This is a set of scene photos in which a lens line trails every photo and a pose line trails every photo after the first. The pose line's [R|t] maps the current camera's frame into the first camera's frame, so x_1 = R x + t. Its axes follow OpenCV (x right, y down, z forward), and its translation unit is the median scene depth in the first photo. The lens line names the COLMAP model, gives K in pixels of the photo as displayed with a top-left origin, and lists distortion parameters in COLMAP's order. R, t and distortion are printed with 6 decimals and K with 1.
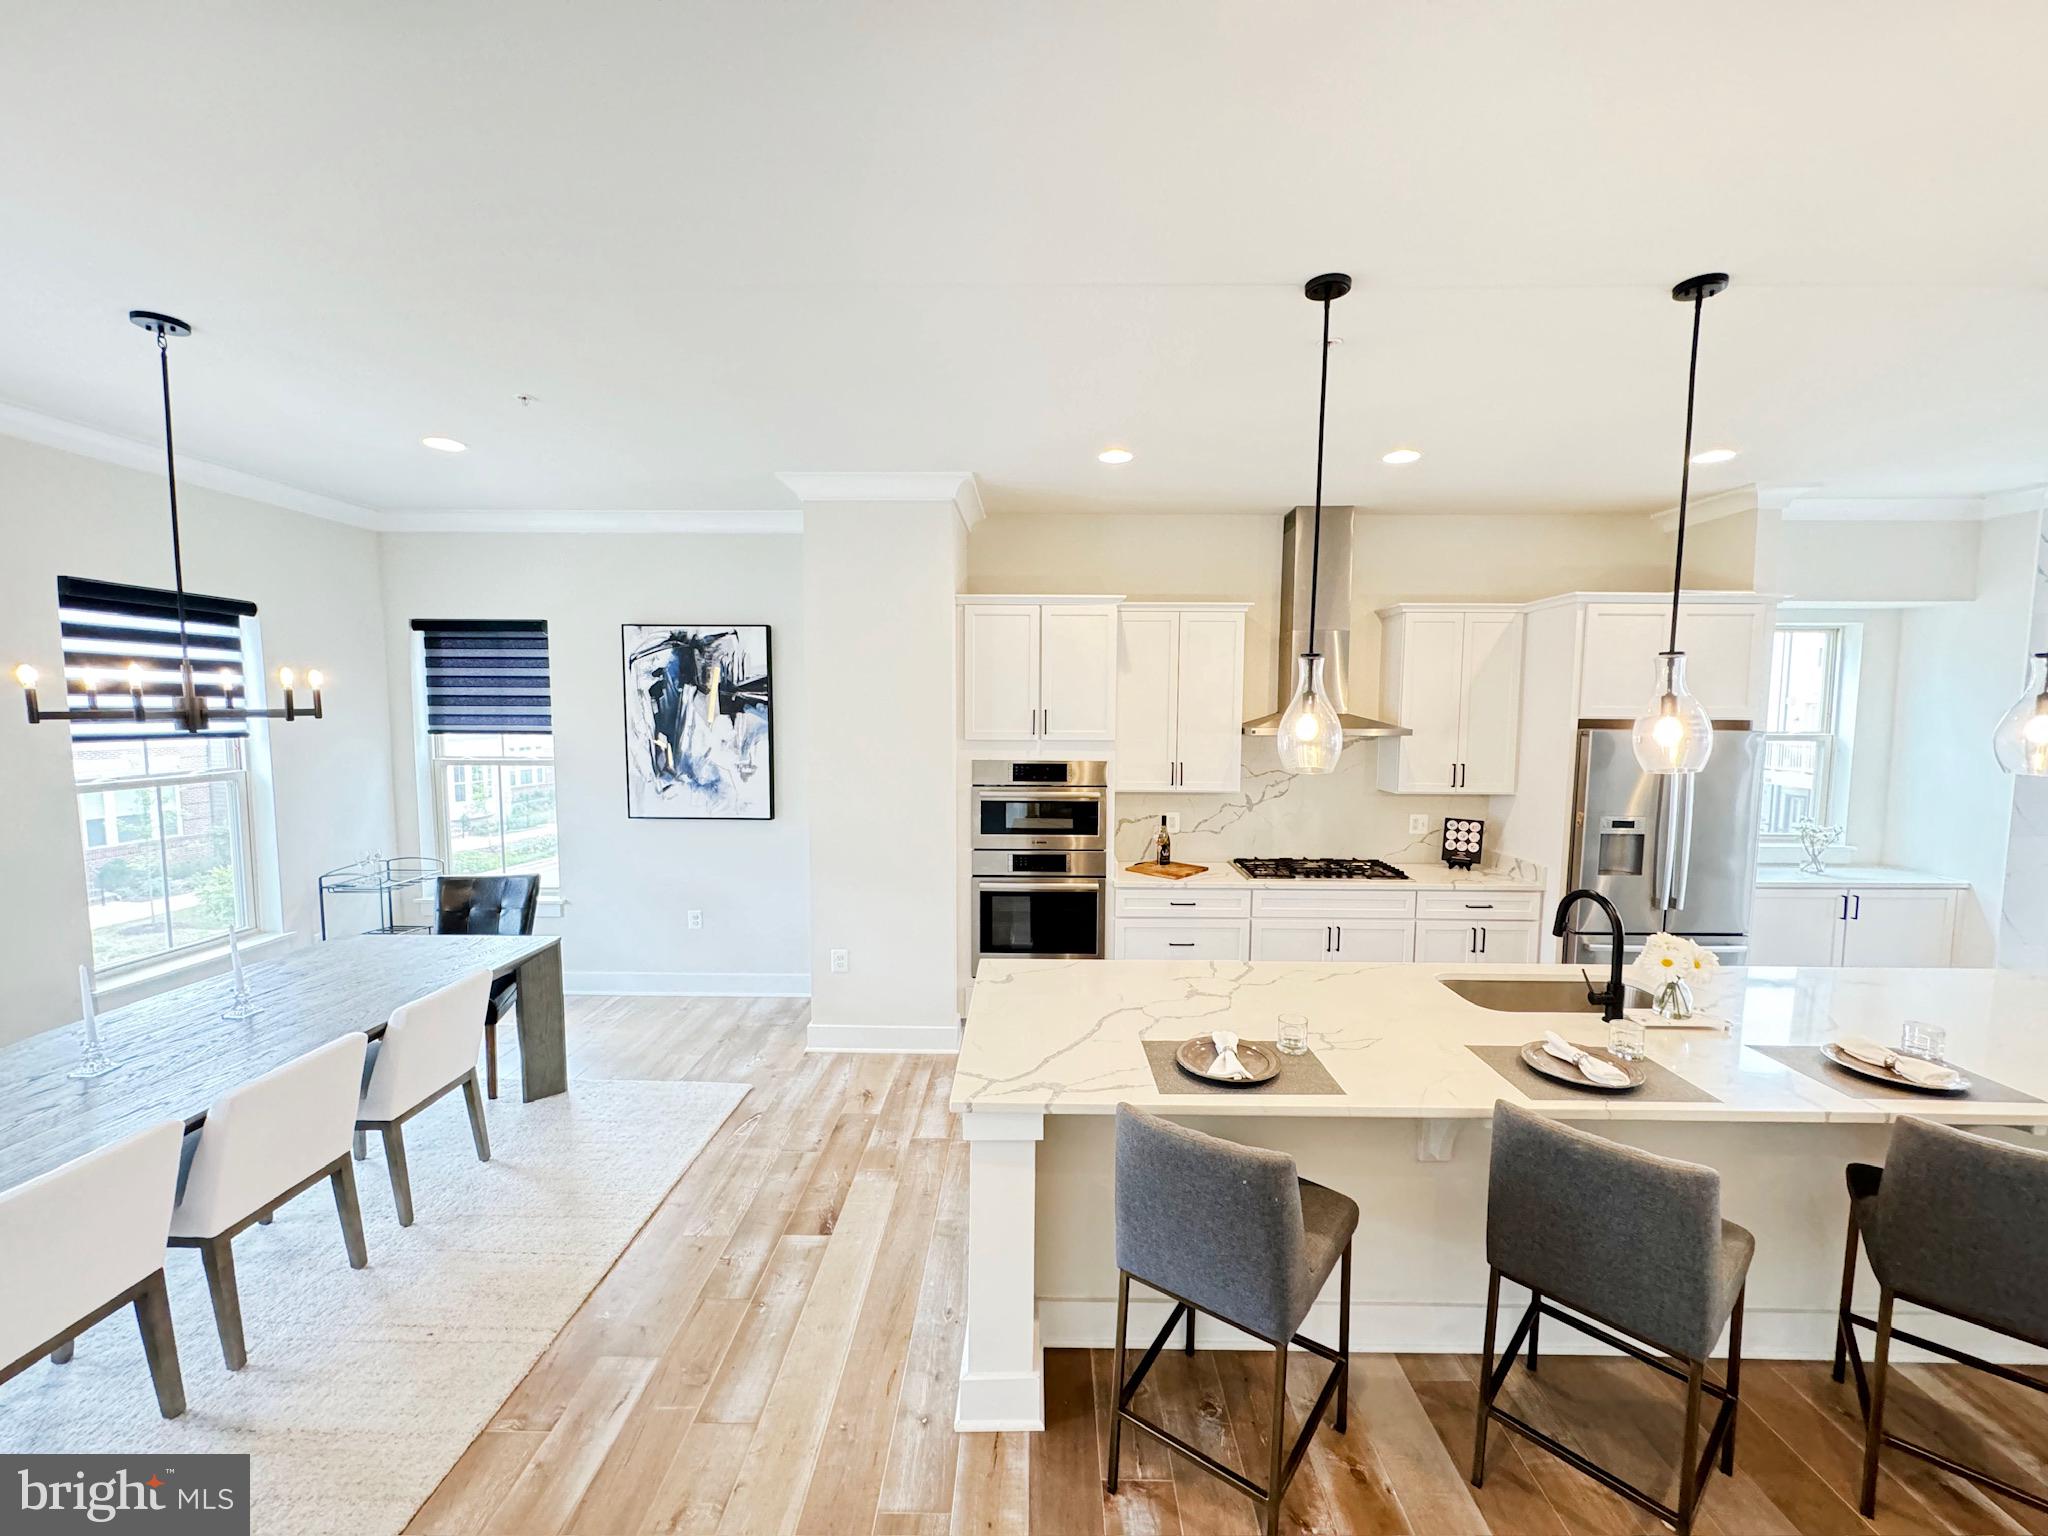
lens RADIAL K [[813.7, 0, 1024.0], [0, 813.7, 768.0], [0, 0, 1]] dist [-0.000872, 0.000908]
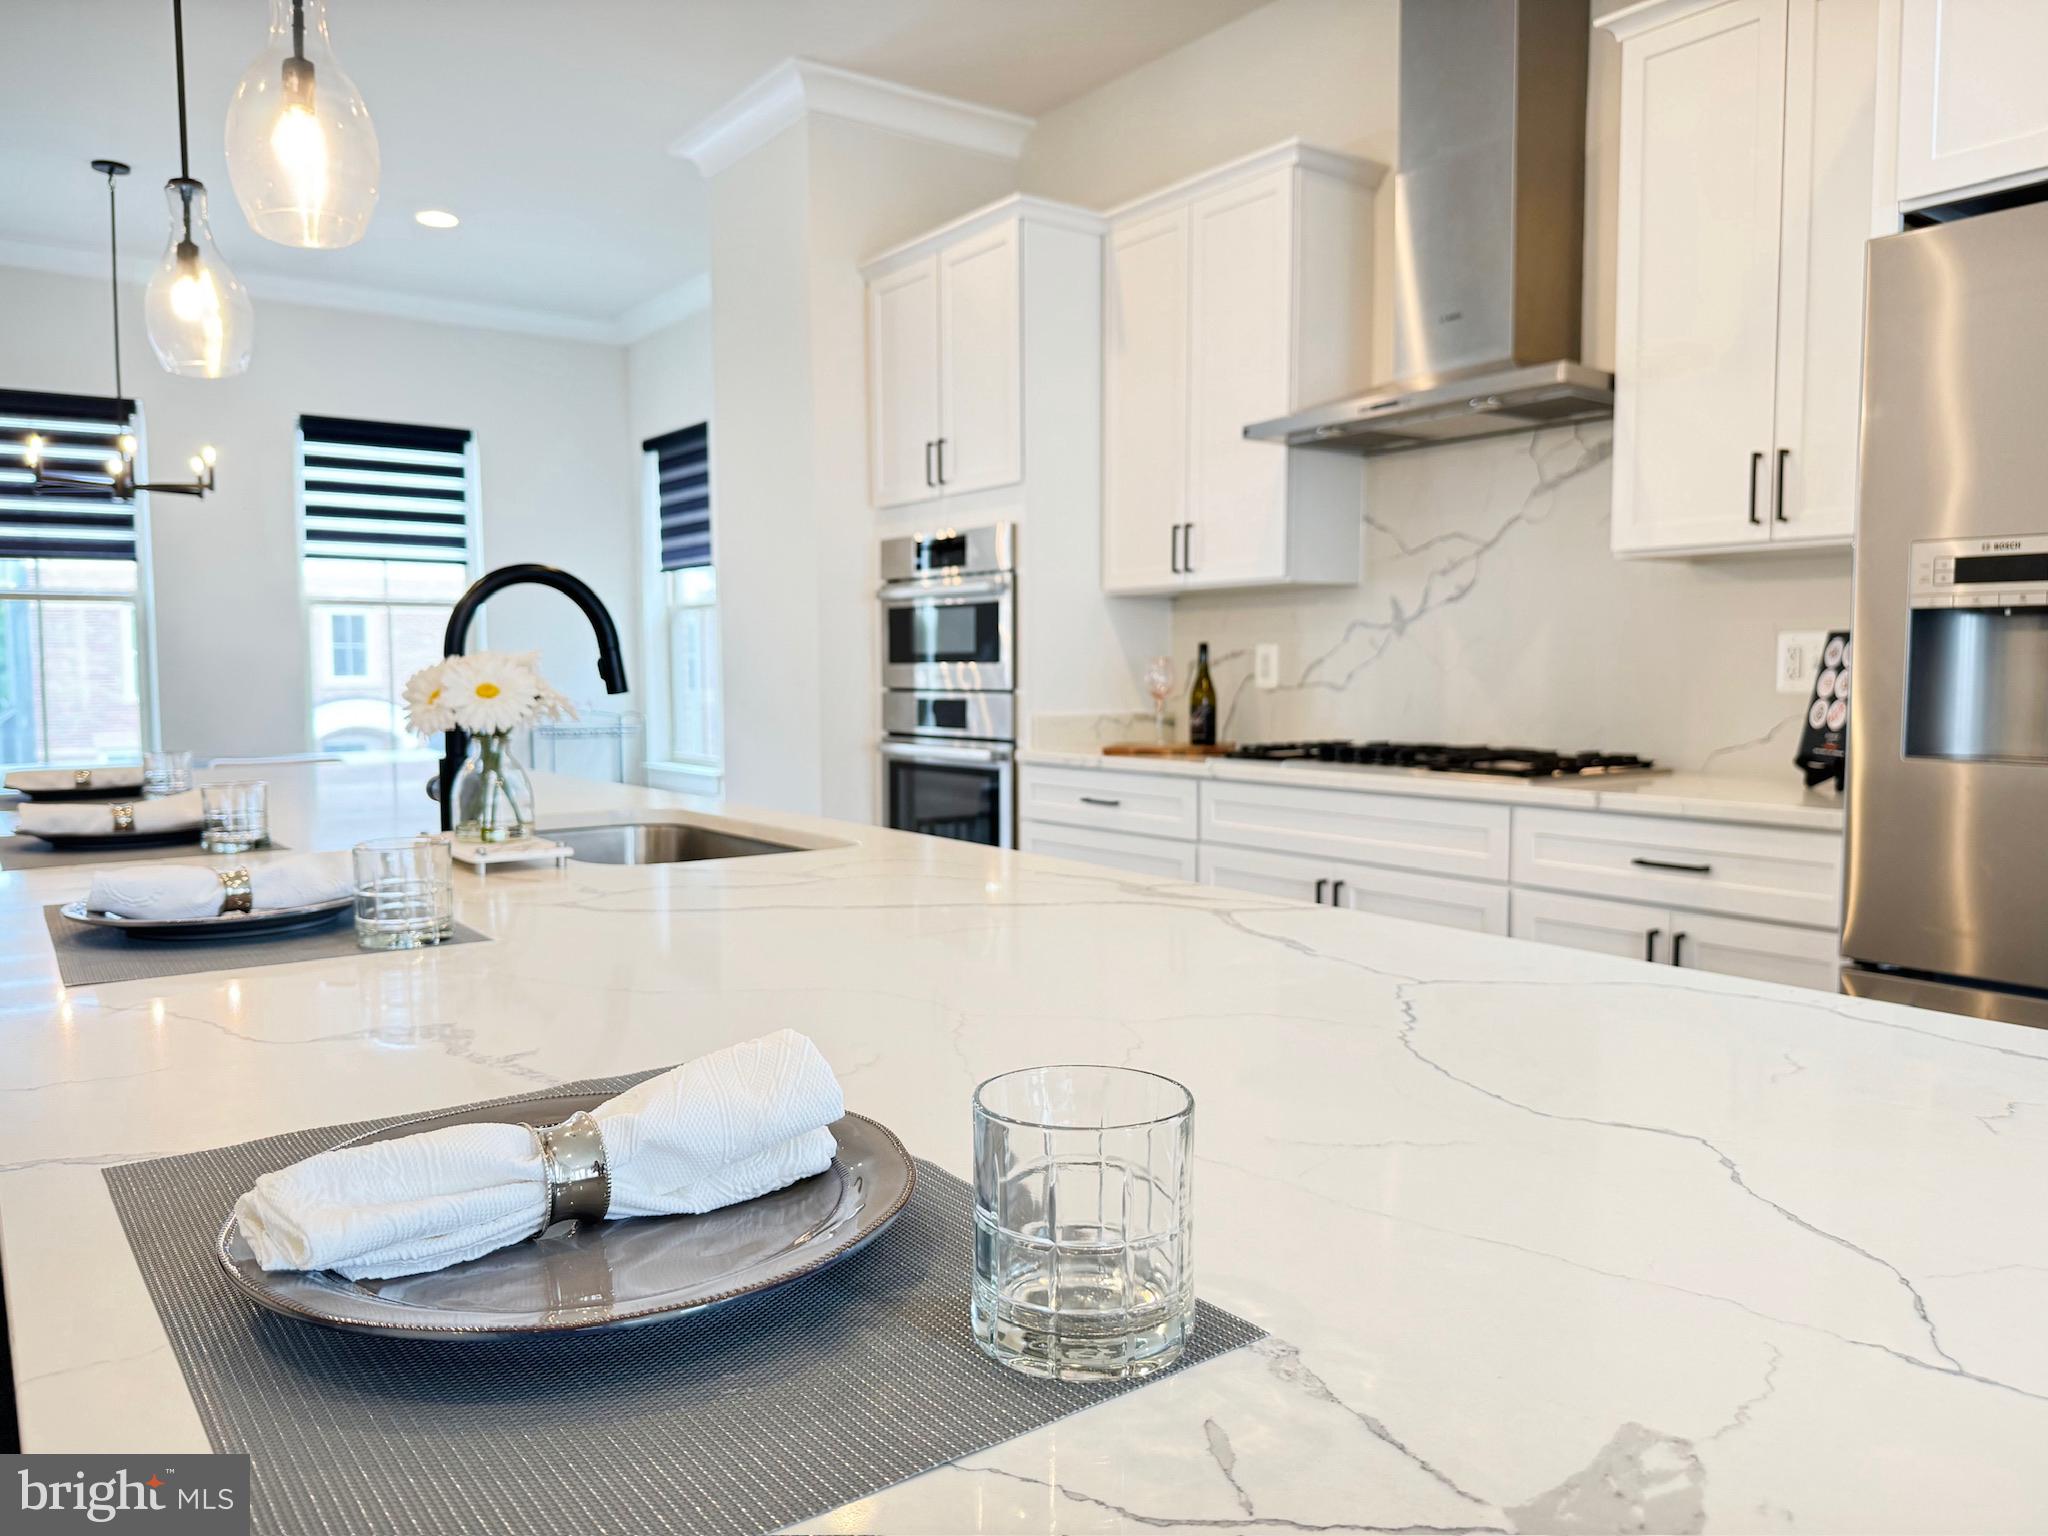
lens RADIAL K [[1466.0, 0, 1020.4], [0, 1466.0, 785.4], [0, 0, 1]] dist [0.046162, -0.057278]
pose [[0.599374, 0.056496, -0.798473, 0.808811], [-0.055893, 0.998025, 0.028659, 0.124618], [0.798516, 0.027451, 0.601348, 0.394881]]
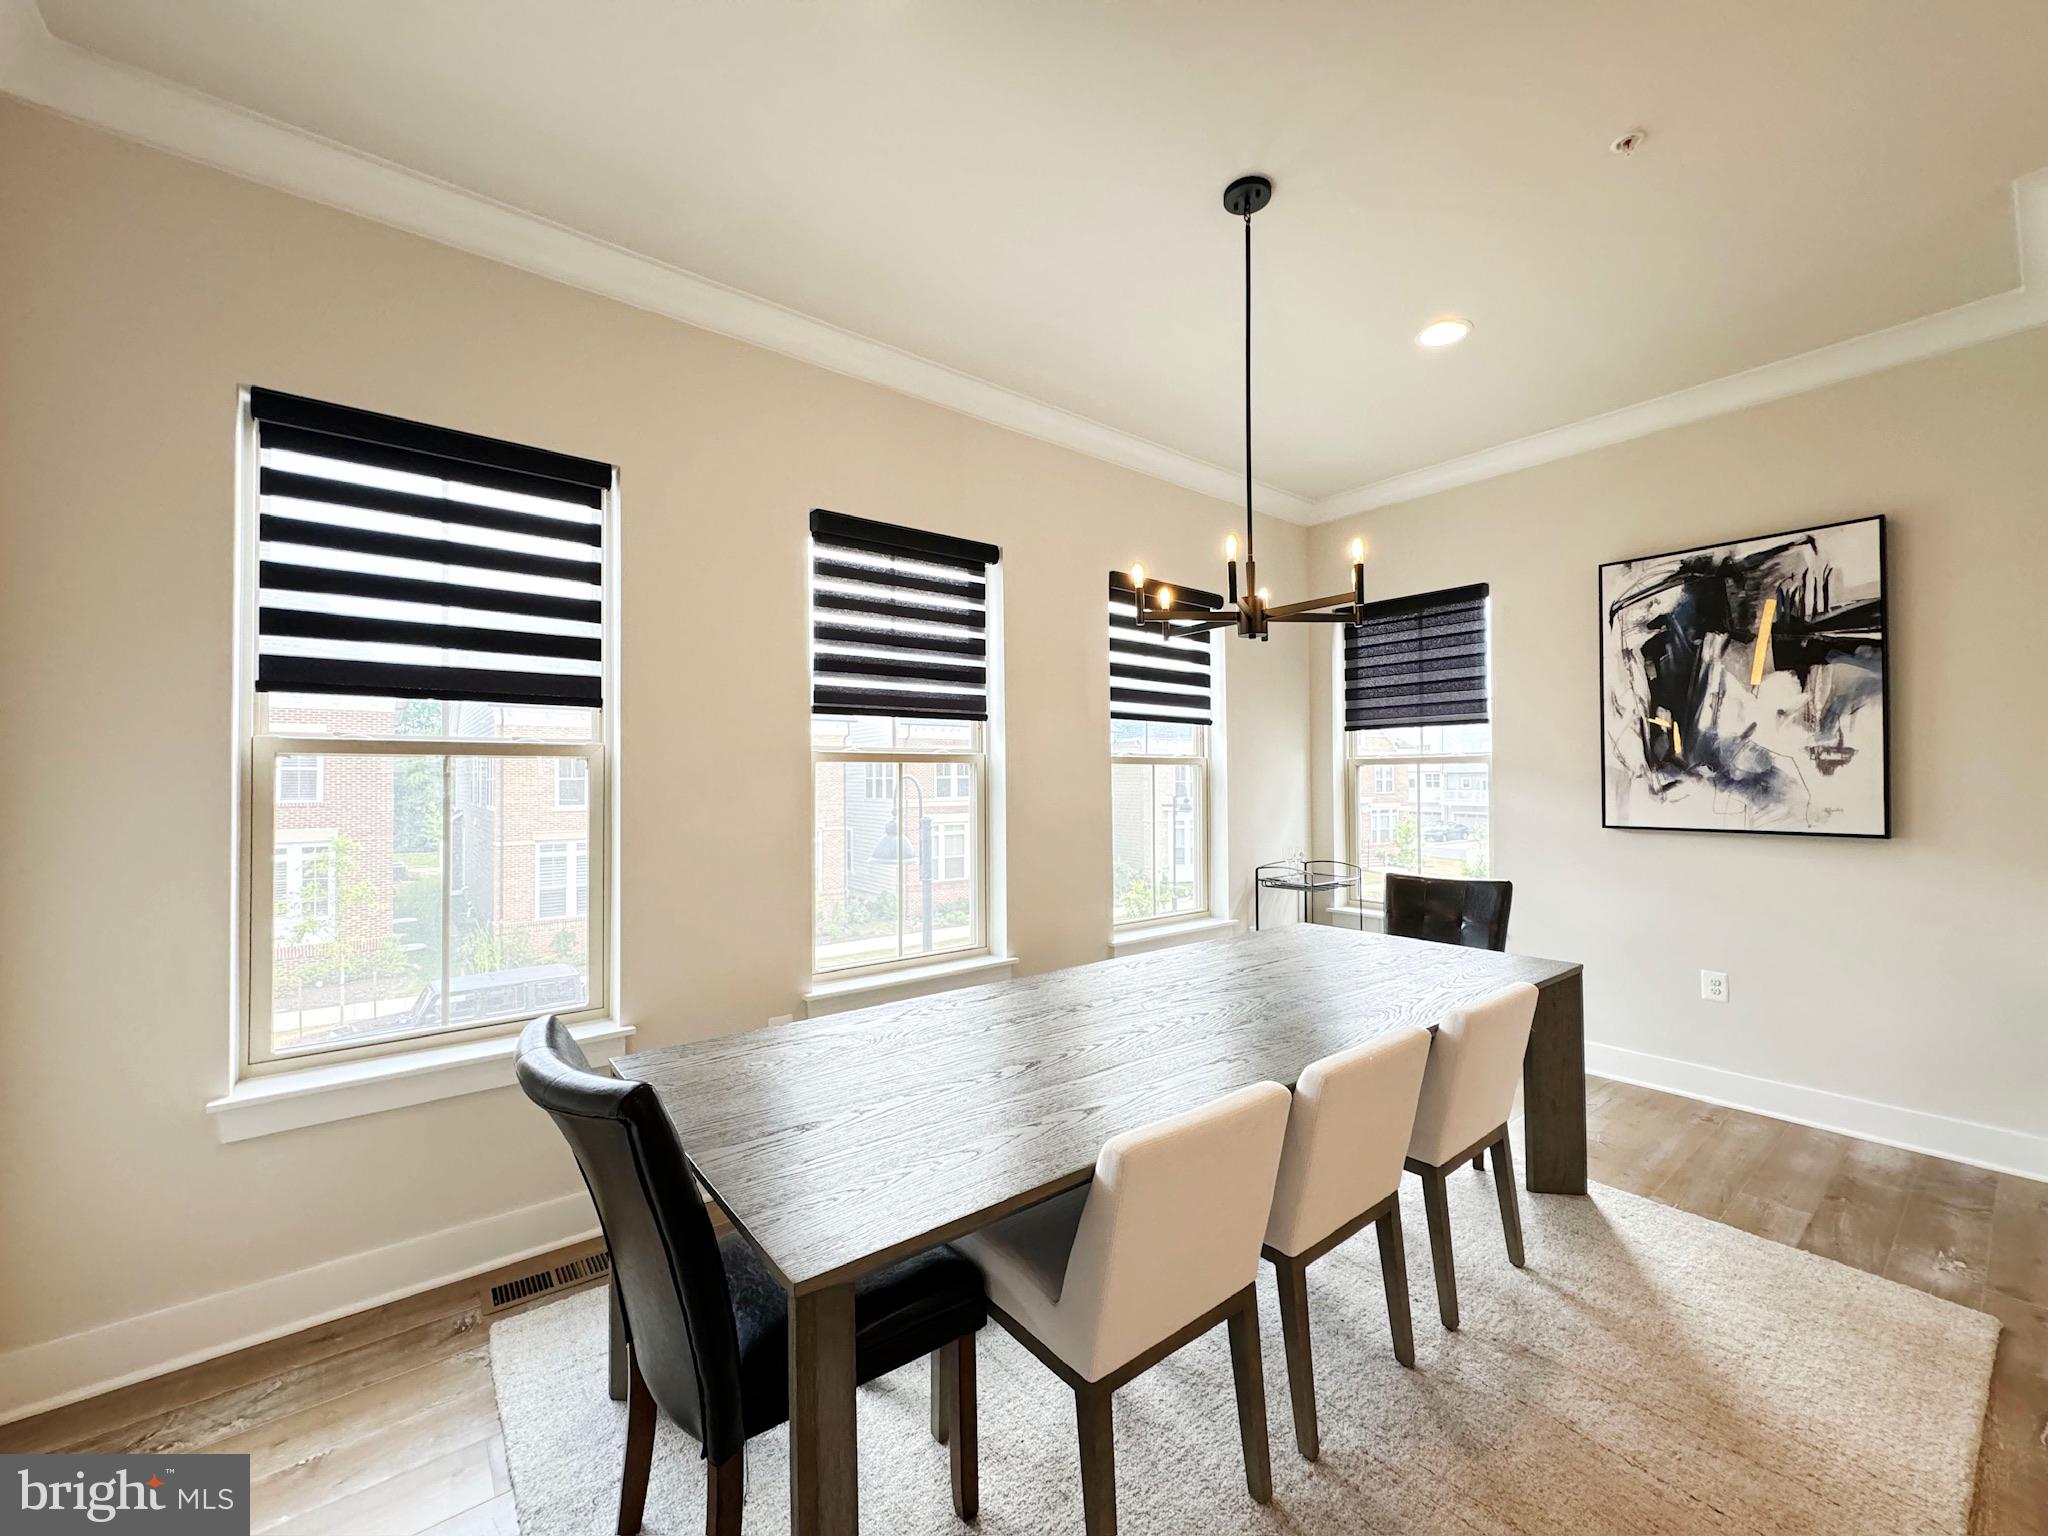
lens RADIAL K [[811.0, 0, 1019.1], [0, 811.0, 770.2], [0, 0, 1]] dist [-0.001252, 0.000194]
pose [[0.631432, -0.019436, -0.775188, -0.264394], [-0.049984, 0.996587, -0.065701, 0.088259], [0.773819, 0.080233, 0.628305, 0.139798]]
